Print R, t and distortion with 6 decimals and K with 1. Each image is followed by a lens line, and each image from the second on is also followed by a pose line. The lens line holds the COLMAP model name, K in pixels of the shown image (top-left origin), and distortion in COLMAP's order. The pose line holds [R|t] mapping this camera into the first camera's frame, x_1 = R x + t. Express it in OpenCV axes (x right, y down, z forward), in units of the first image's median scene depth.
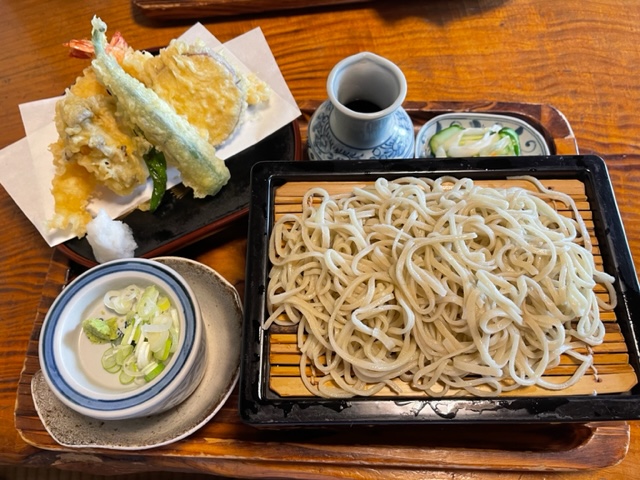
lens RADIAL K [[485.1, 0, 320.0], [0, 485.1, 240.0], [0, 0, 1]] dist [0.104137, -0.149287]
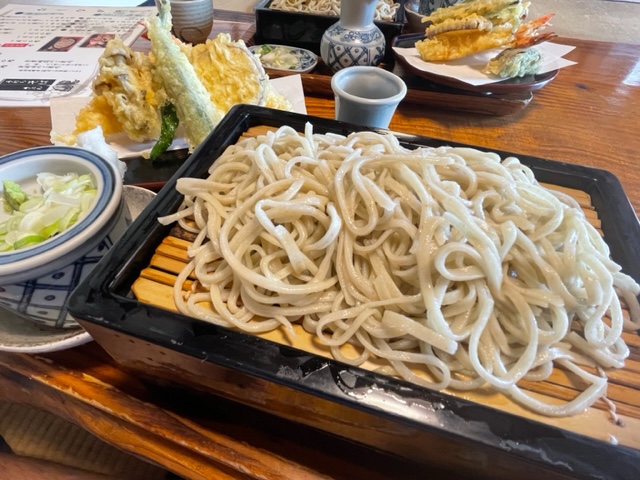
lens RADIAL K [[336.1, 0, 302.9], [0, 336.1, 240.2], [0, 0, 1]] dist [-0.000332, -0.000051]
pose [[0.954760, 0.256445, -0.150565, 0.204626], [-0.287818, 0.924222, -0.250948, 0.288856], [0.074801, 0.282931, 0.956219, 0.518802]]
